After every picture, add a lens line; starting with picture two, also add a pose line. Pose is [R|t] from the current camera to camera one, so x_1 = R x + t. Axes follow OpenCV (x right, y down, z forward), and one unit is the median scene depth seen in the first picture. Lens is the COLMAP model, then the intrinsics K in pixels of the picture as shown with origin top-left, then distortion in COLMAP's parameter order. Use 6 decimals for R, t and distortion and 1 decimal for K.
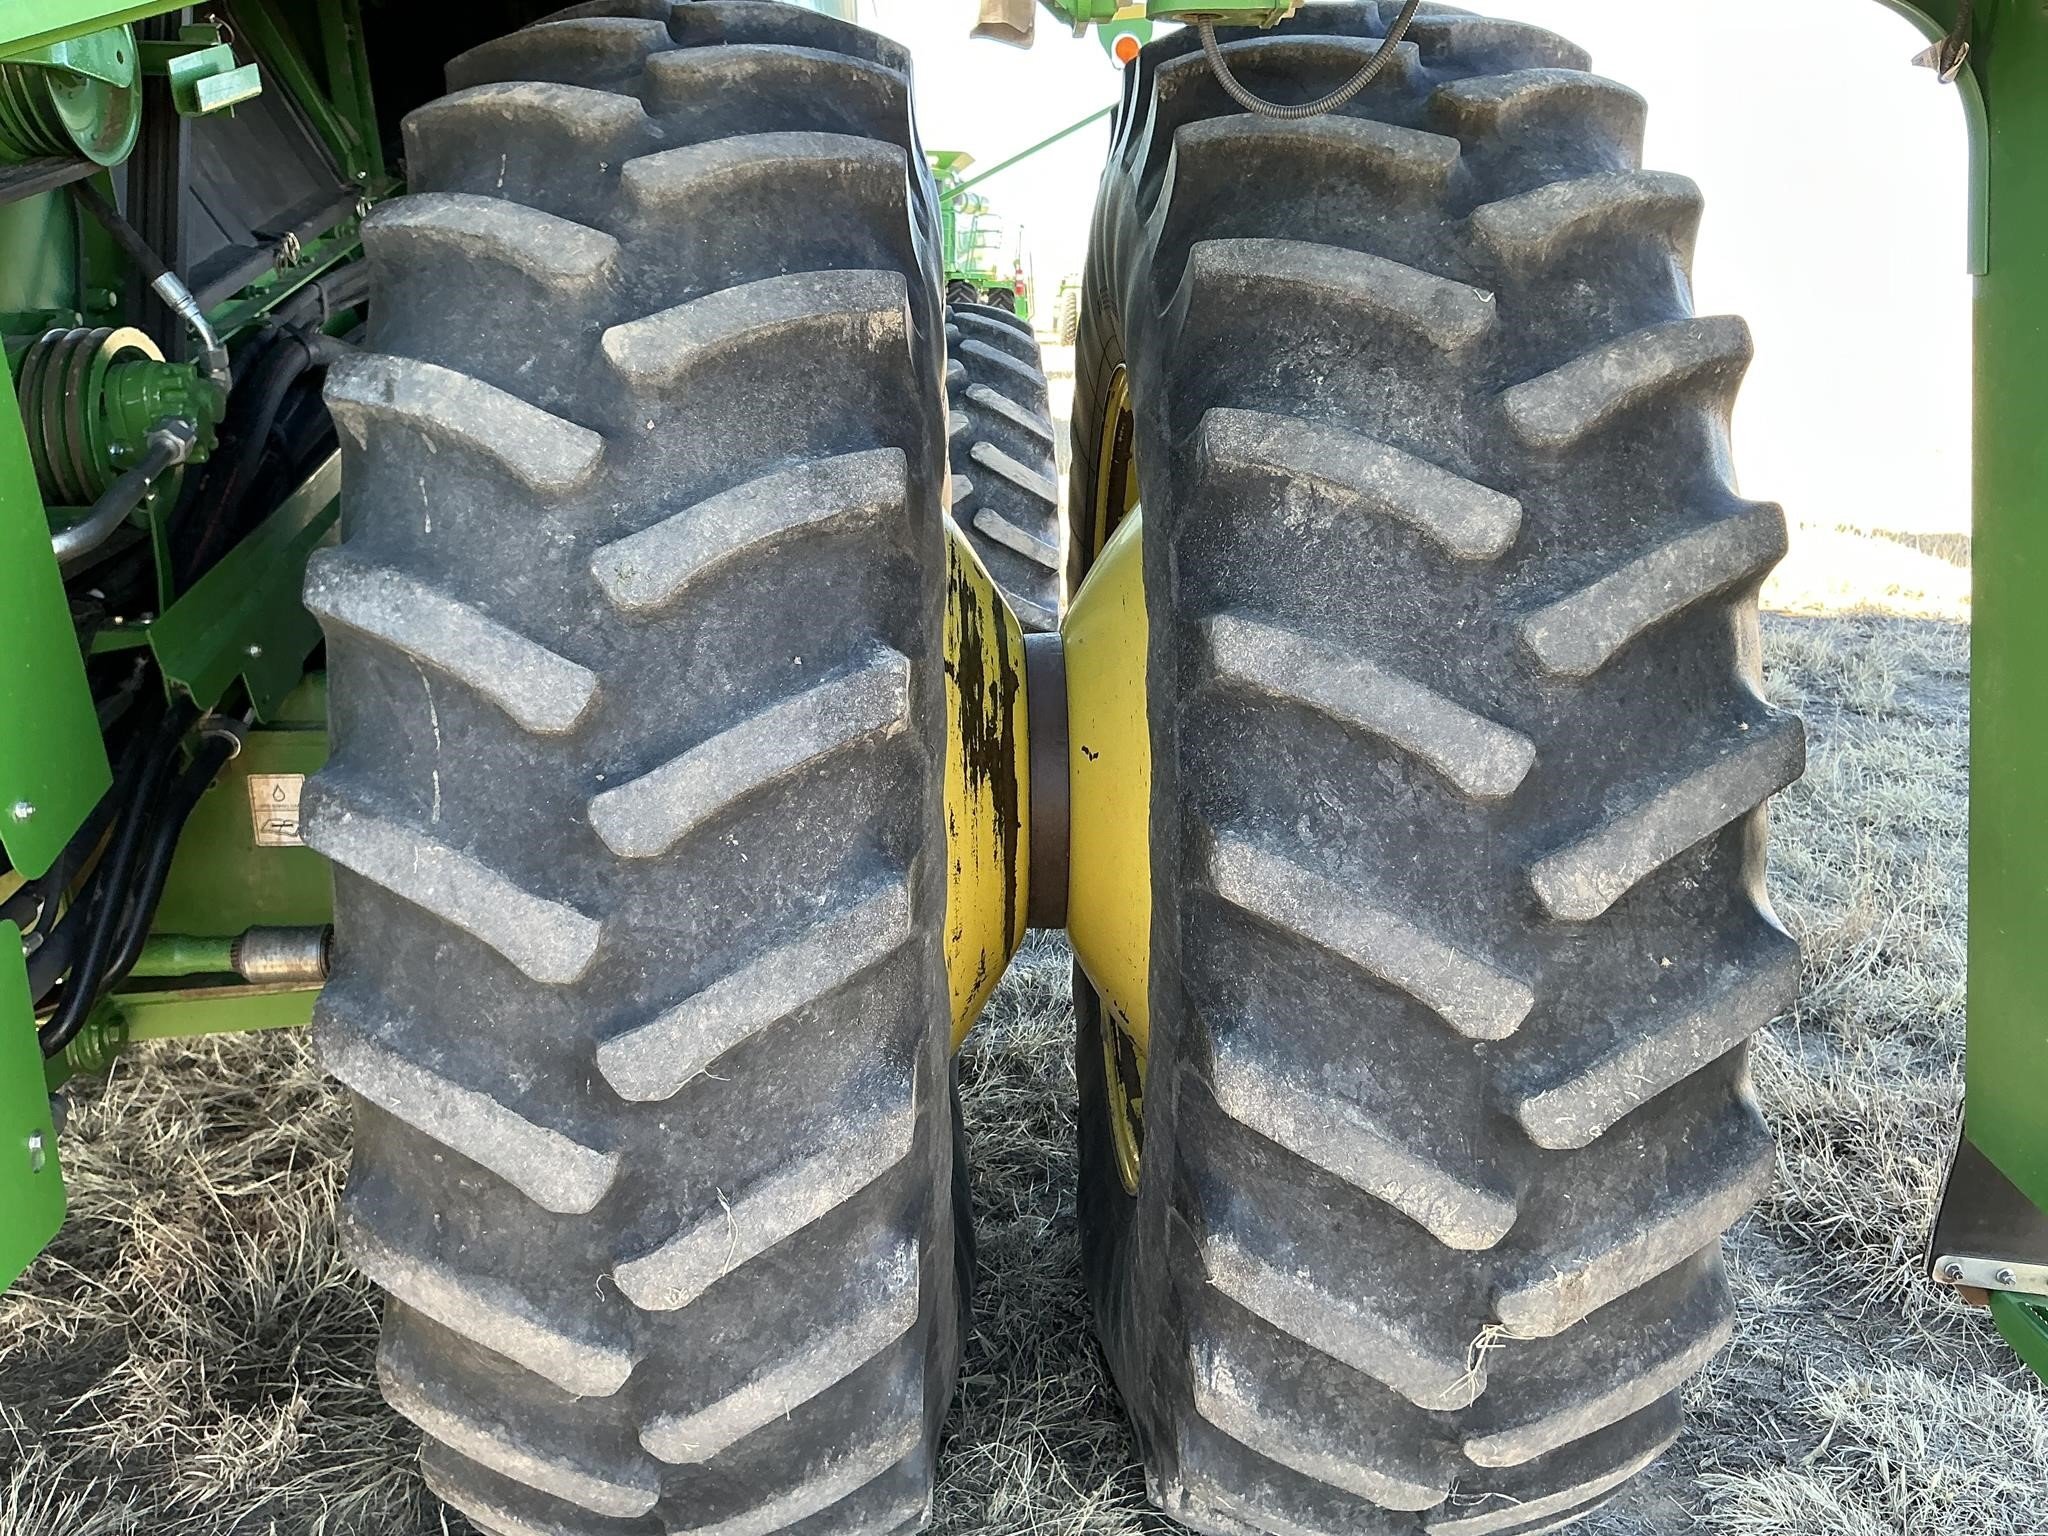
lens RADIAL K [[1729.1, 0, 1024.9], [0, 1729.1, 772.2], [0, 0, 1]] dist [0.140023, -0.267972]
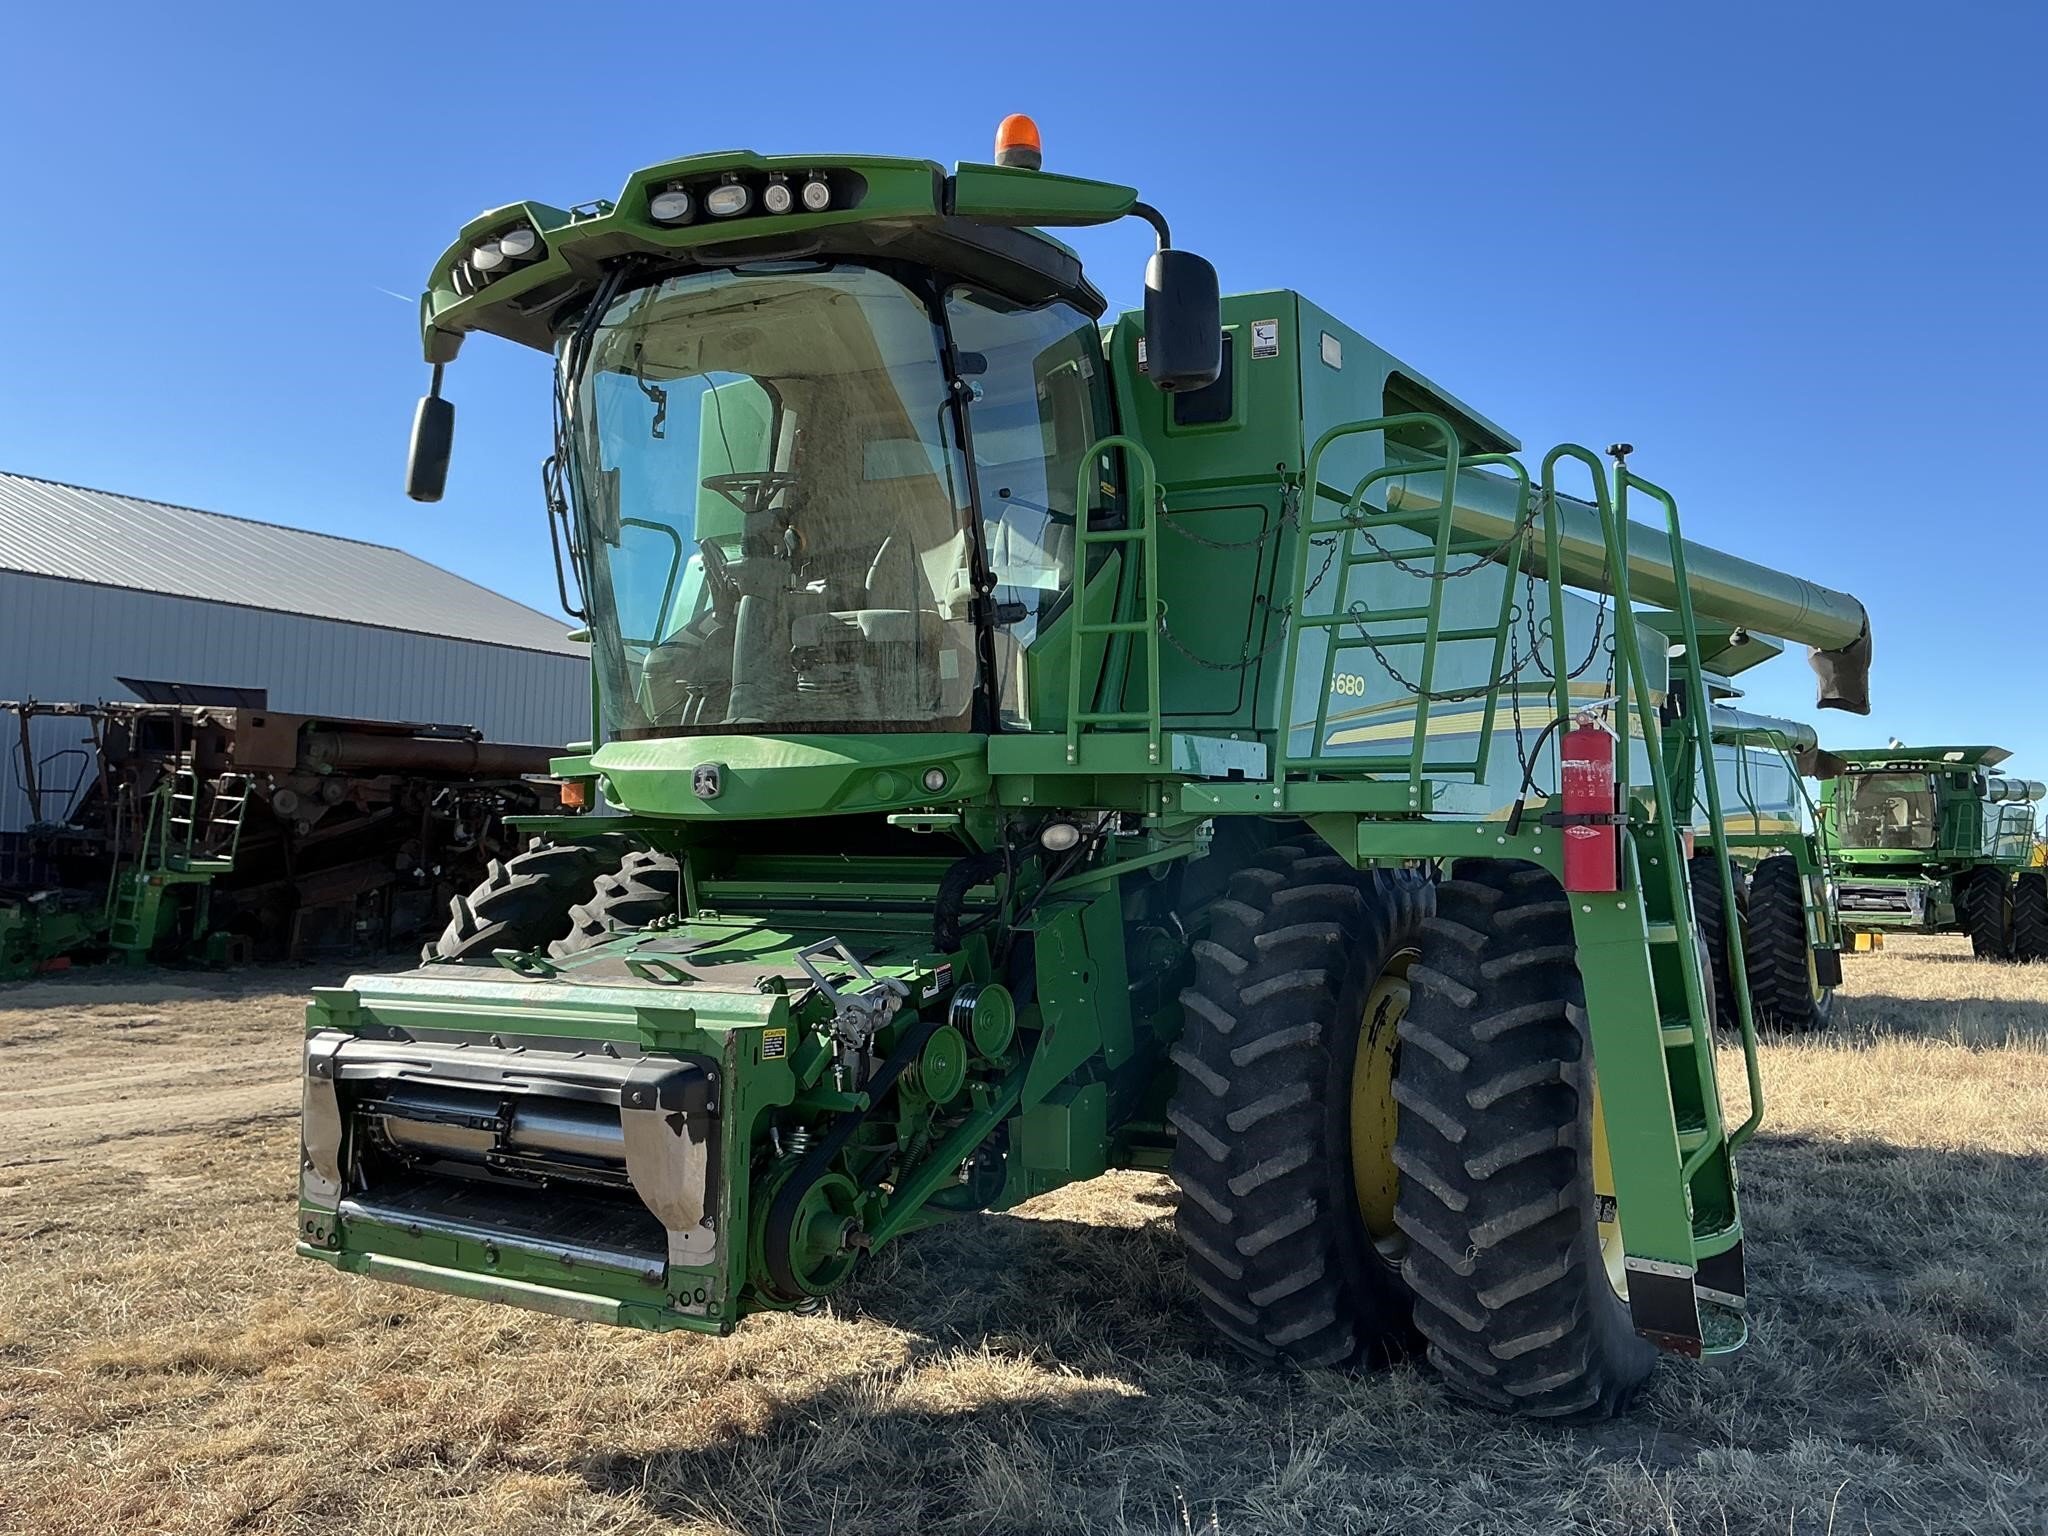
lens RADIAL K [[1729.1, 0, 1024.9], [0, 1729.1, 772.2], [0, 0, 1]] dist [0.140023, -0.267972]
pose [[0.829645, -0.012260, -0.558157, 1.521079], [-0.161673, 0.951646, -0.261213, 0.503149], [0.534370, 0.306952, 0.787546, -2.477590]]
